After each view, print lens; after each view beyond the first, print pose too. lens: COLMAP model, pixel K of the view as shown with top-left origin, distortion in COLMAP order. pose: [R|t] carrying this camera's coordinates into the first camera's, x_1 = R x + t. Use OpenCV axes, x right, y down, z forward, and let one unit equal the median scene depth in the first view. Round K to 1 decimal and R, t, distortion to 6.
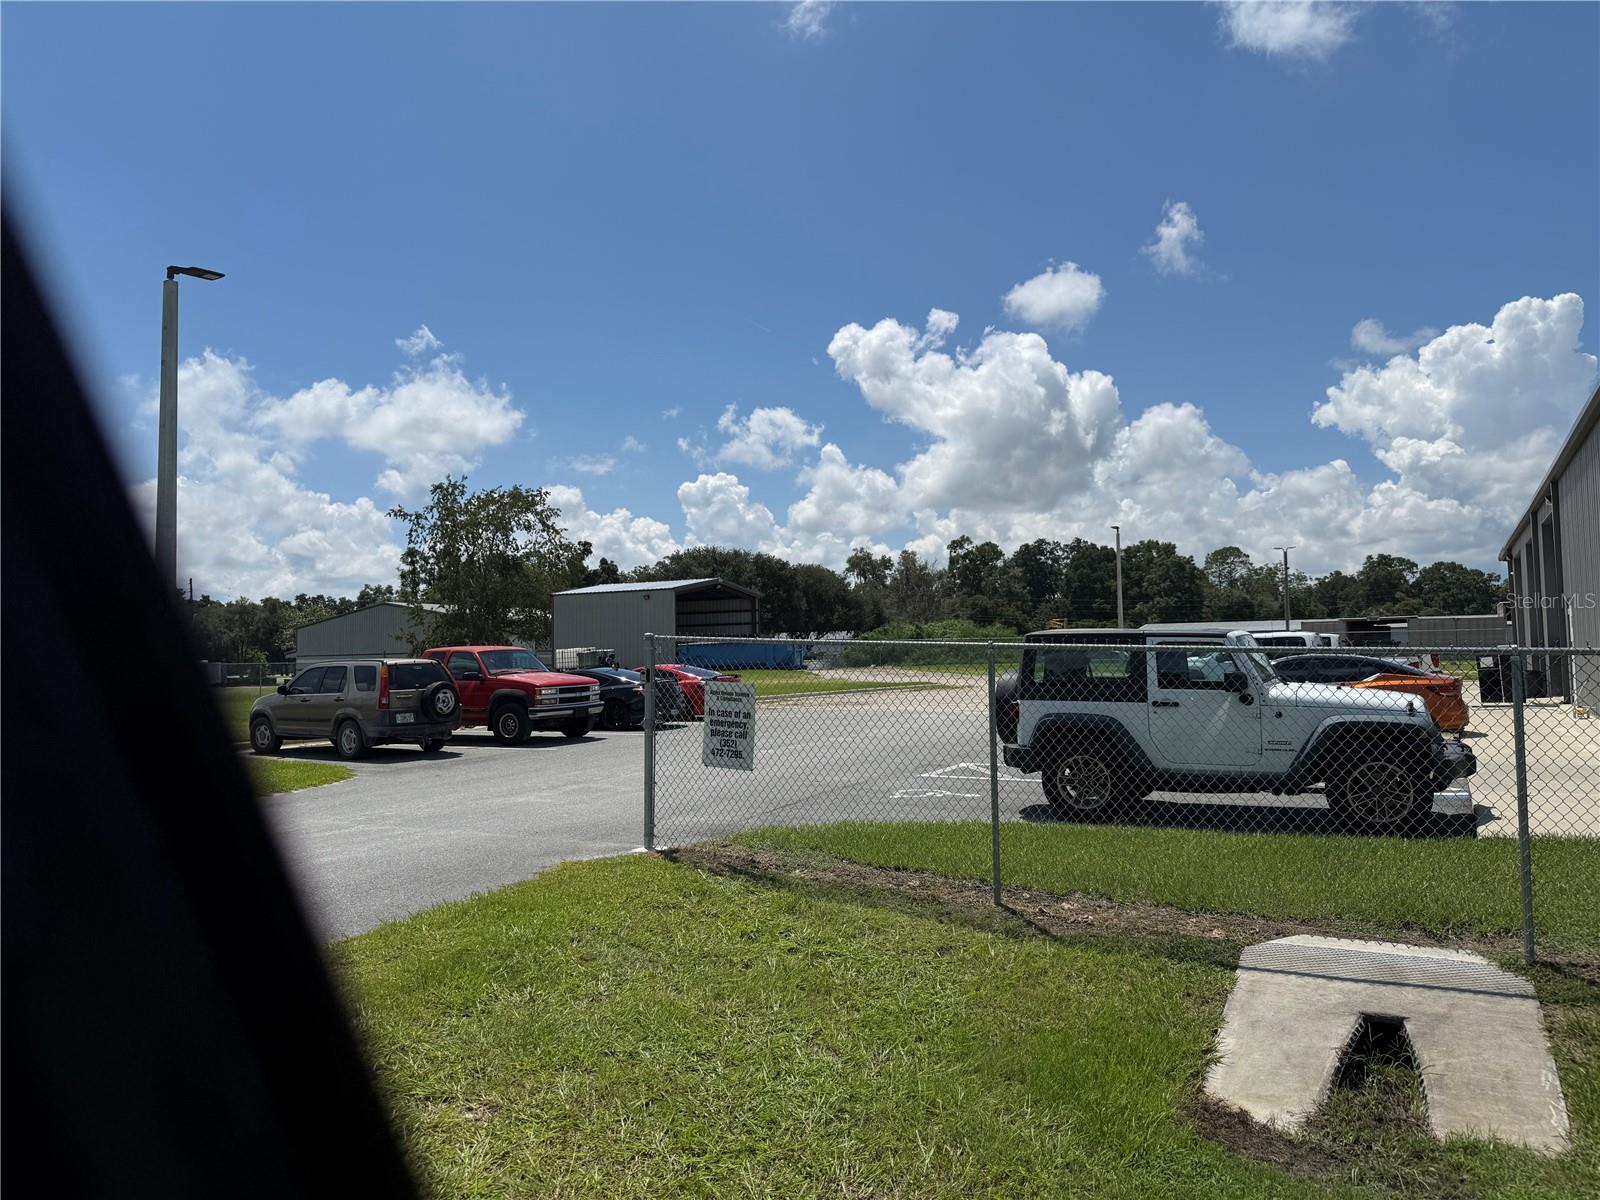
lens RADIAL K [[1127.7, 0, 797.7], [0, 1127.7, 596.4], [0, 0, 1]] dist [0.004518, 0.003631]
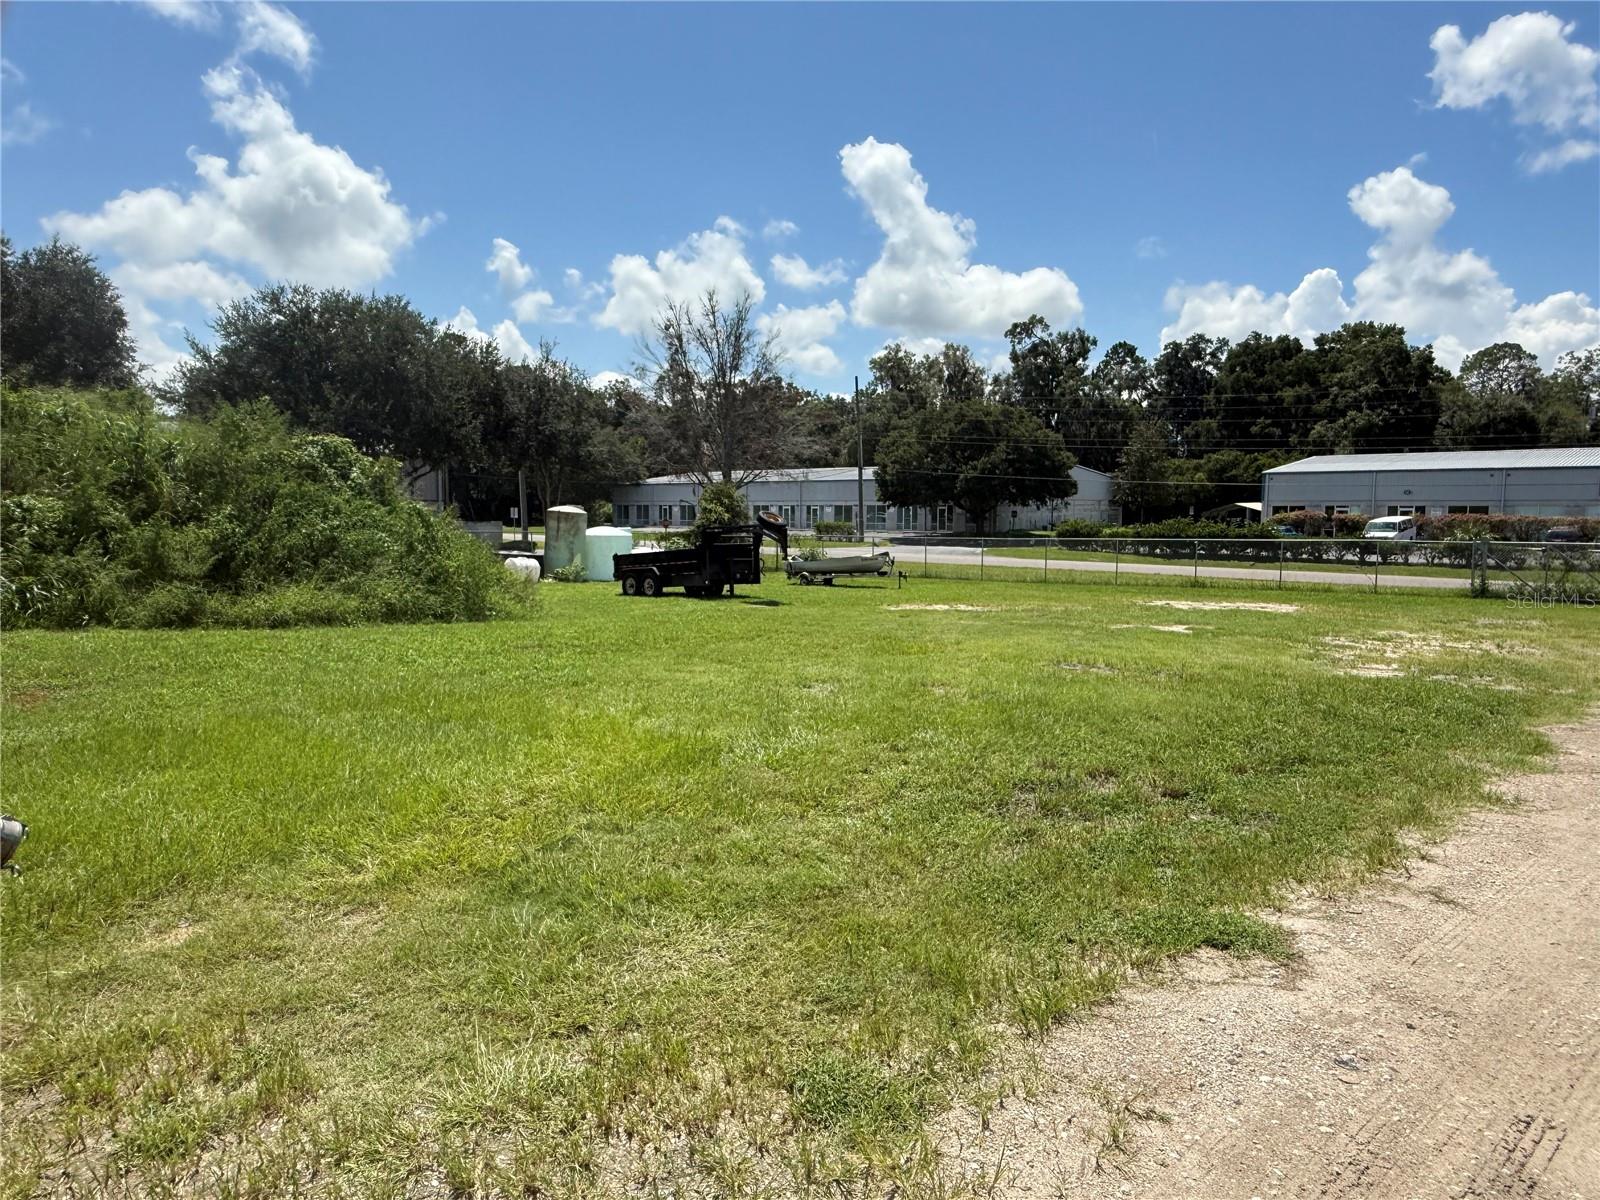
lens RADIAL K [[1076.6, 0, 802.4], [0, 1076.6, 604.9], [0, 0, 1]] dist [-0.003743, 0.011260]
pose [[0.978755, 0.031079, -0.202664, 0.140035], [0.000228, 0.988279, 0.152656, 0.013213], [0.205033, -0.149459, 0.967276, 0.350012]]
